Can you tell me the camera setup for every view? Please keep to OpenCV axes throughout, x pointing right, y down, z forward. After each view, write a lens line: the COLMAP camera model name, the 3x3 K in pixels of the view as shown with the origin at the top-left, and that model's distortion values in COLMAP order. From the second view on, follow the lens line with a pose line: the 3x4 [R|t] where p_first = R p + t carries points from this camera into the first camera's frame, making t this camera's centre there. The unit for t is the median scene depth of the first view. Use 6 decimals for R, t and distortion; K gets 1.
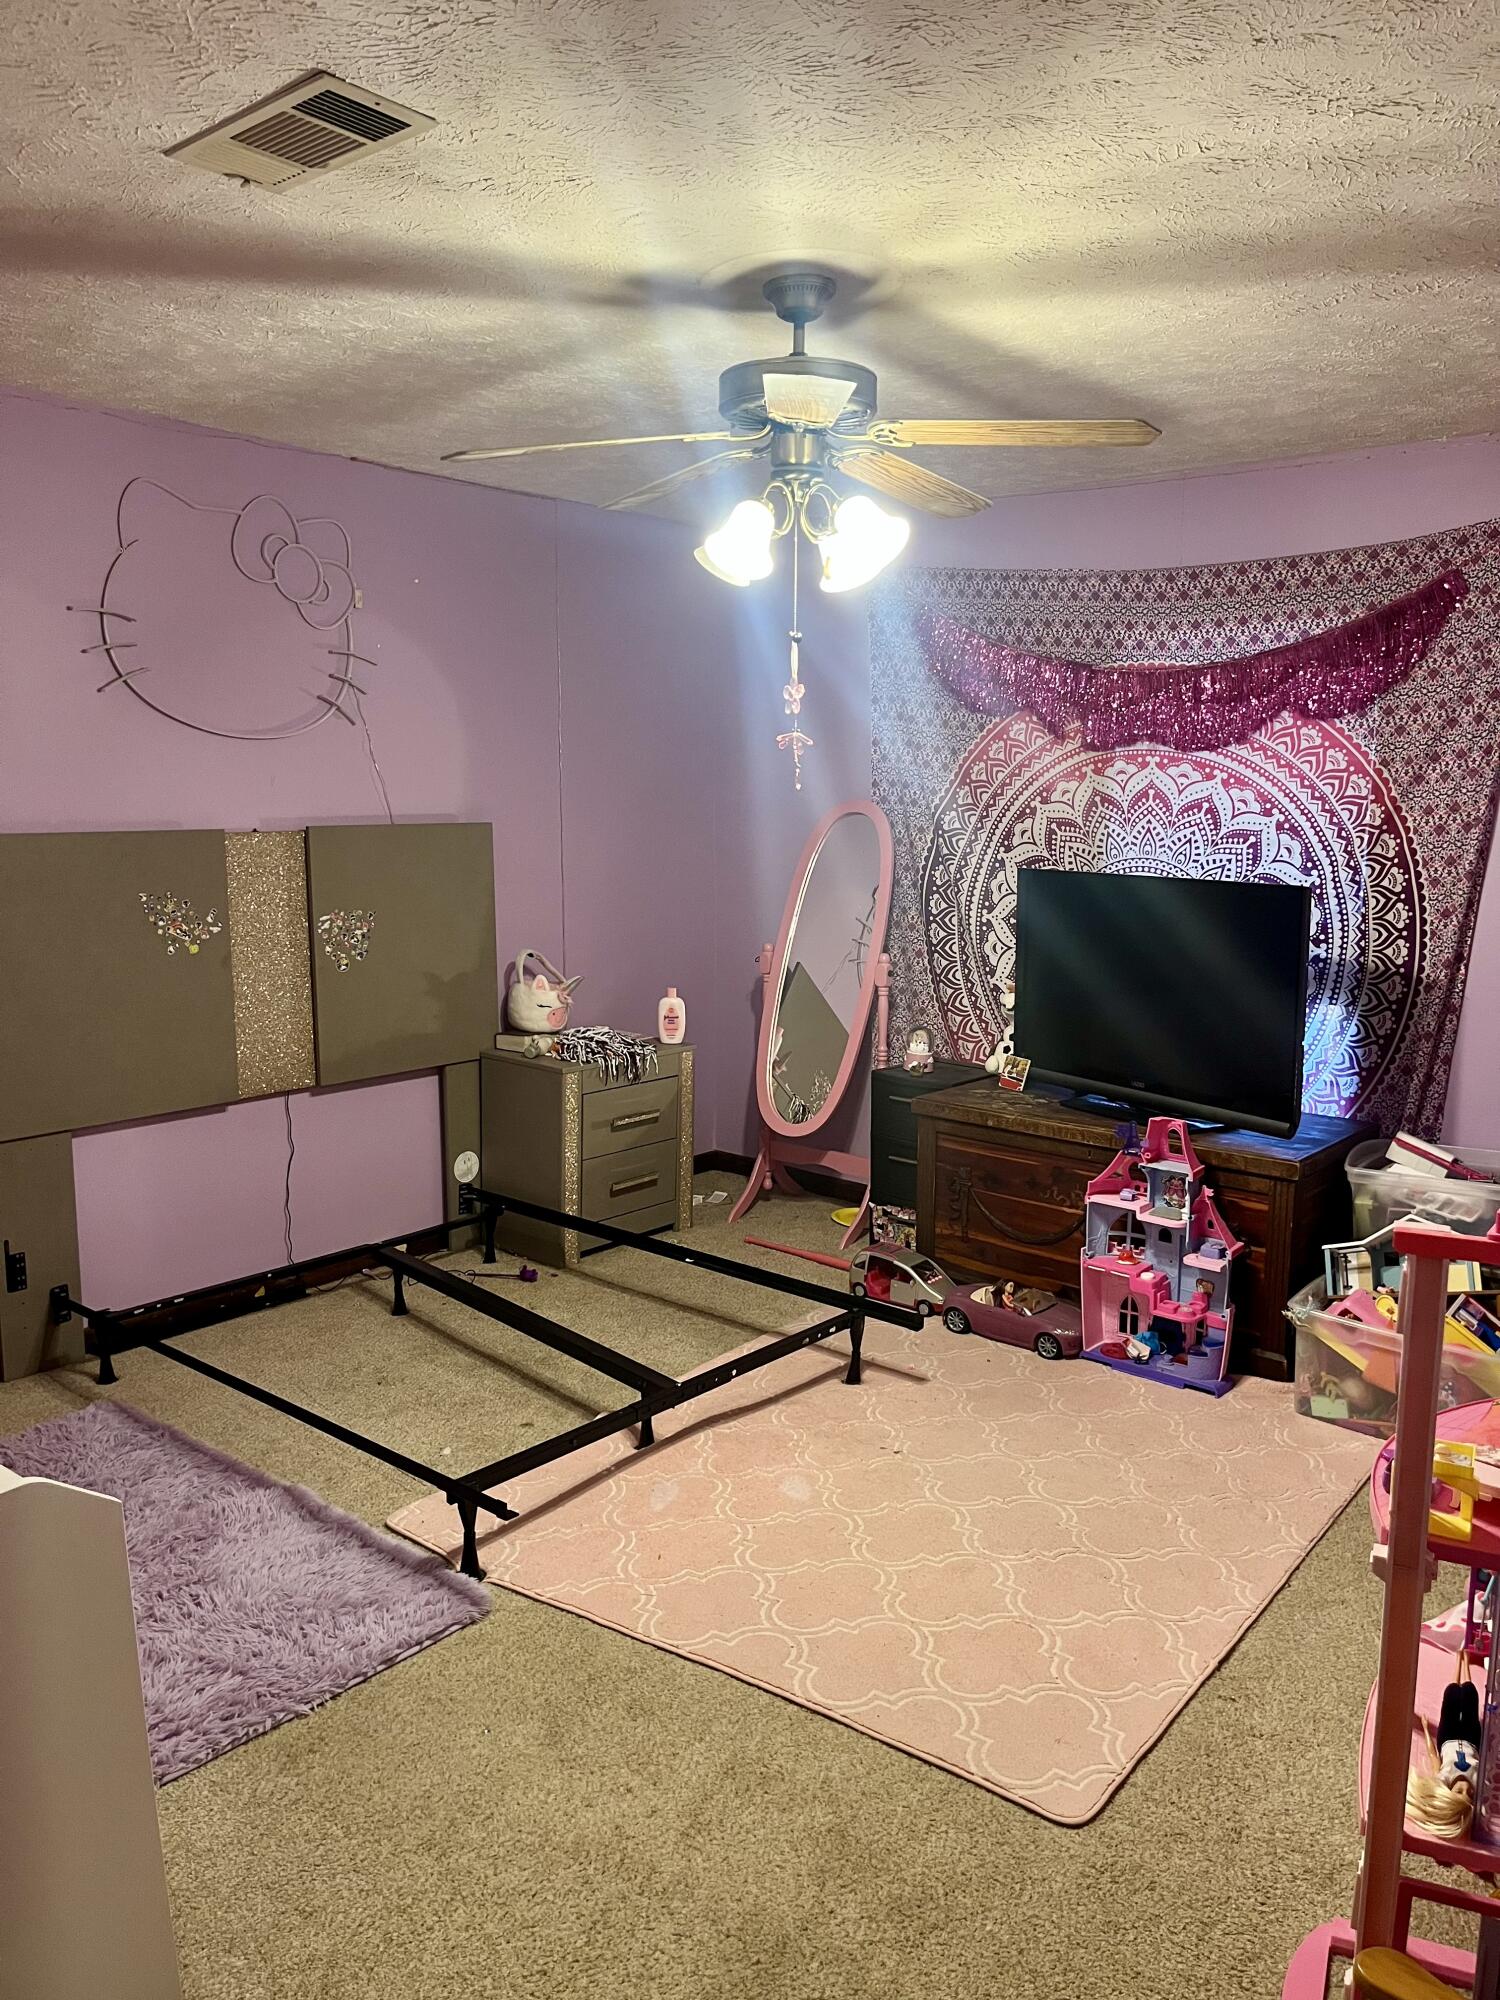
lens RADIAL K [[1522.5, 0, 749.0], [0, 1522.5, 1001.1], [0, 0, 1]] dist [0.008357, -0.028499]
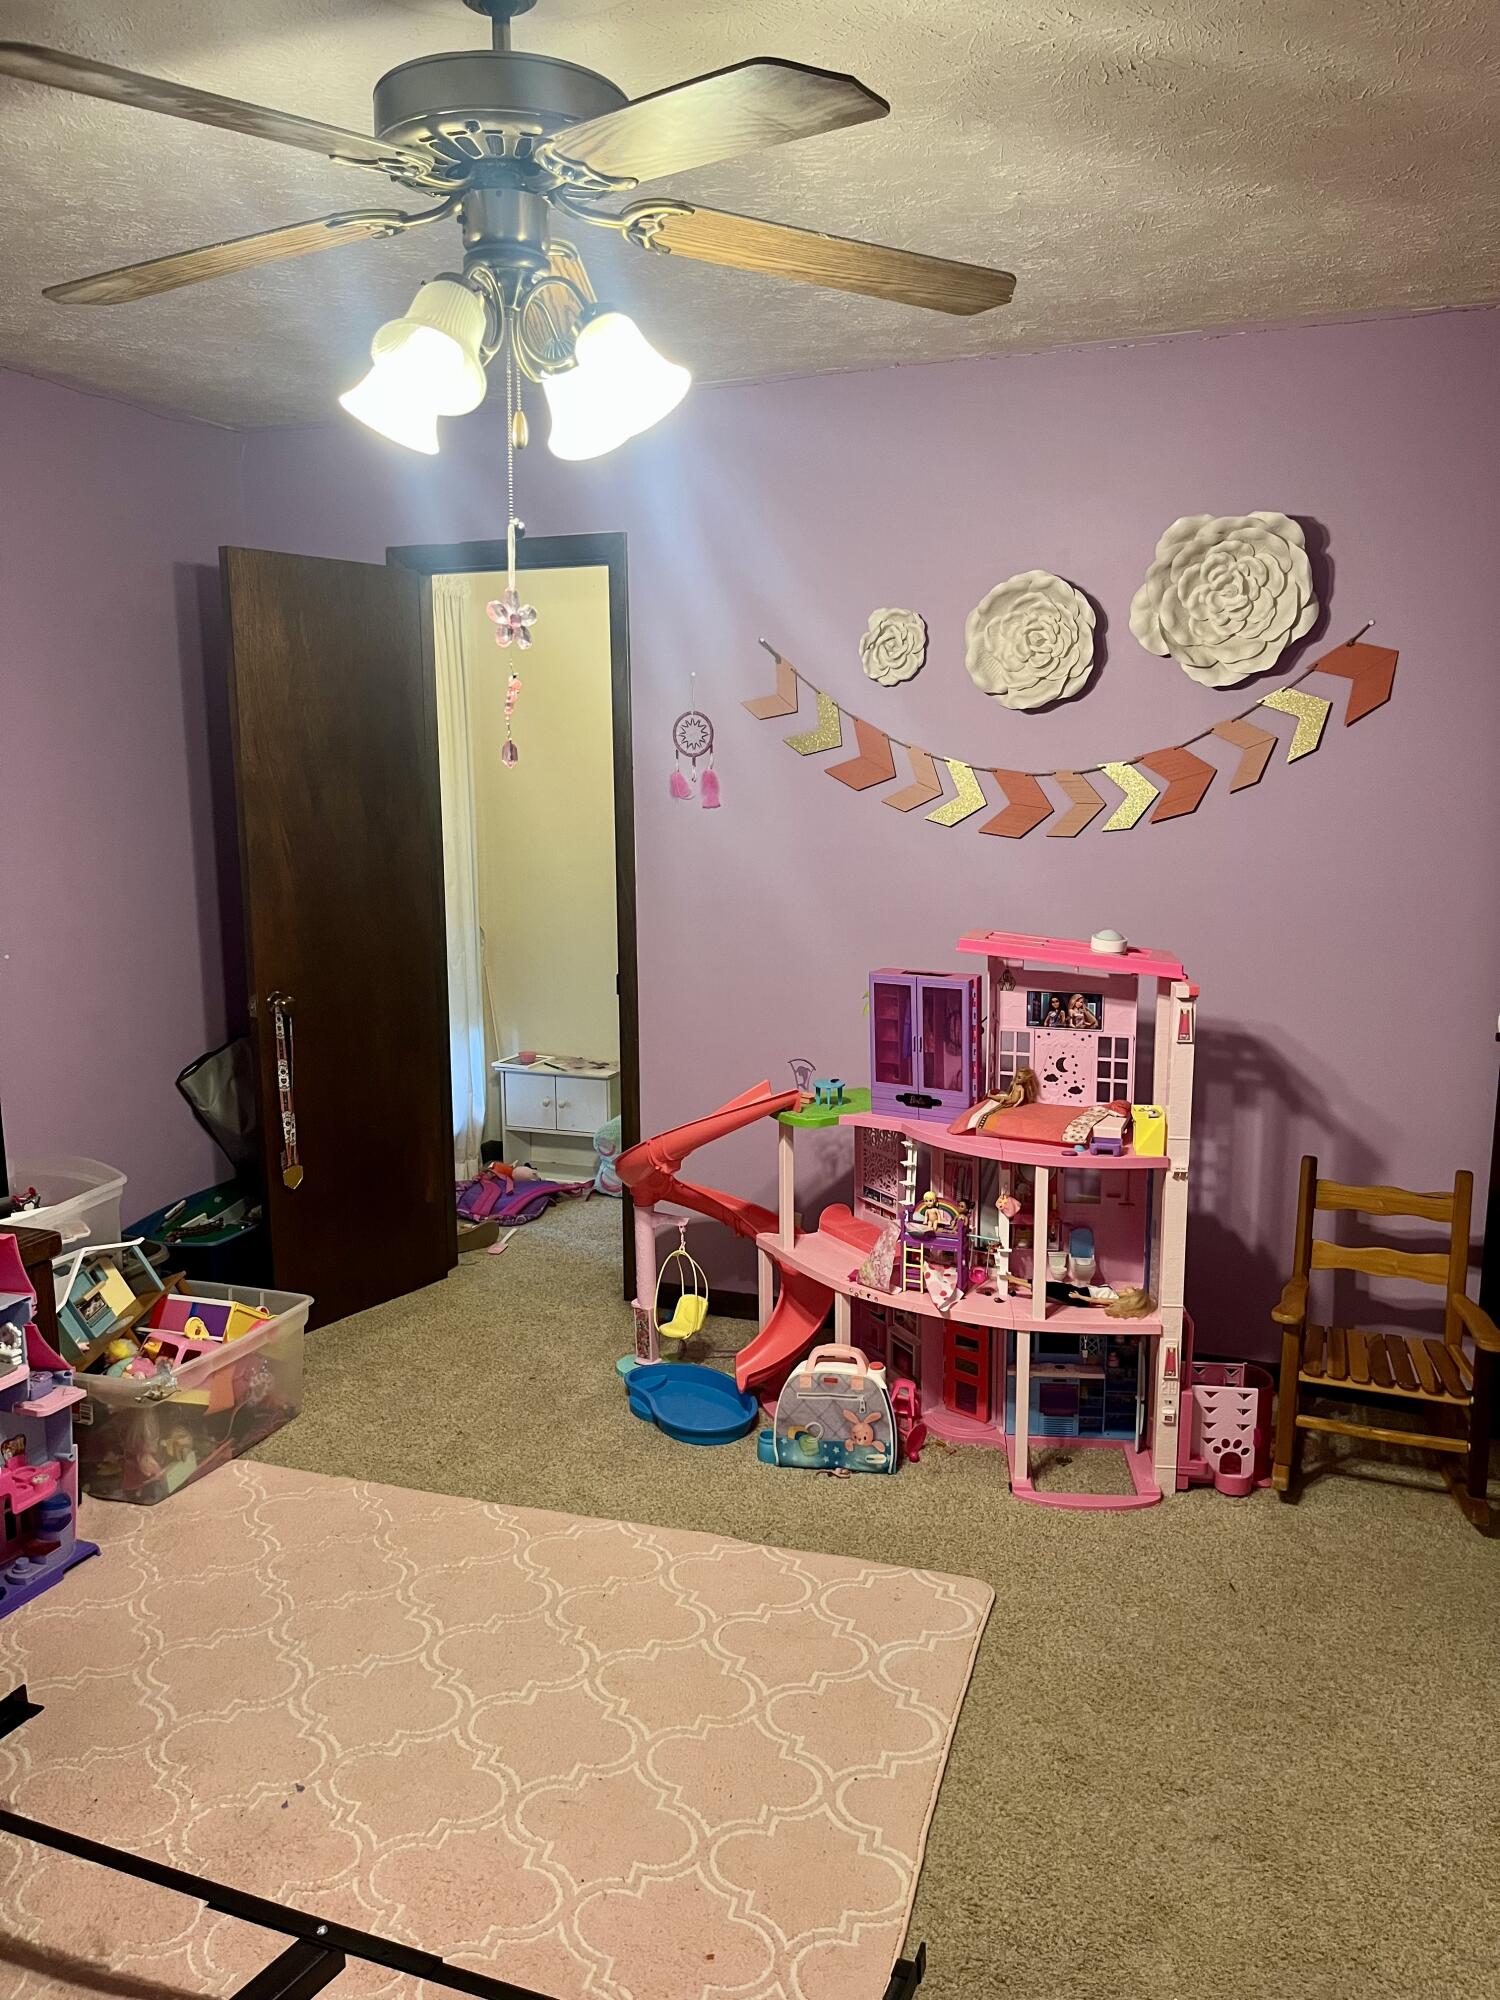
lens RADIAL K [[1522.5, 0, 749.8], [0, 1522.5, 1000.5], [0, 0, 1]] dist [0.008357, -0.028499]
pose [[-0.330066, -0.155302, 0.931095, -0.502521], [0.148962, 0.965445, 0.213837, -0.132751], [-0.932130, 0.209278, -0.295527, 0.915820]]
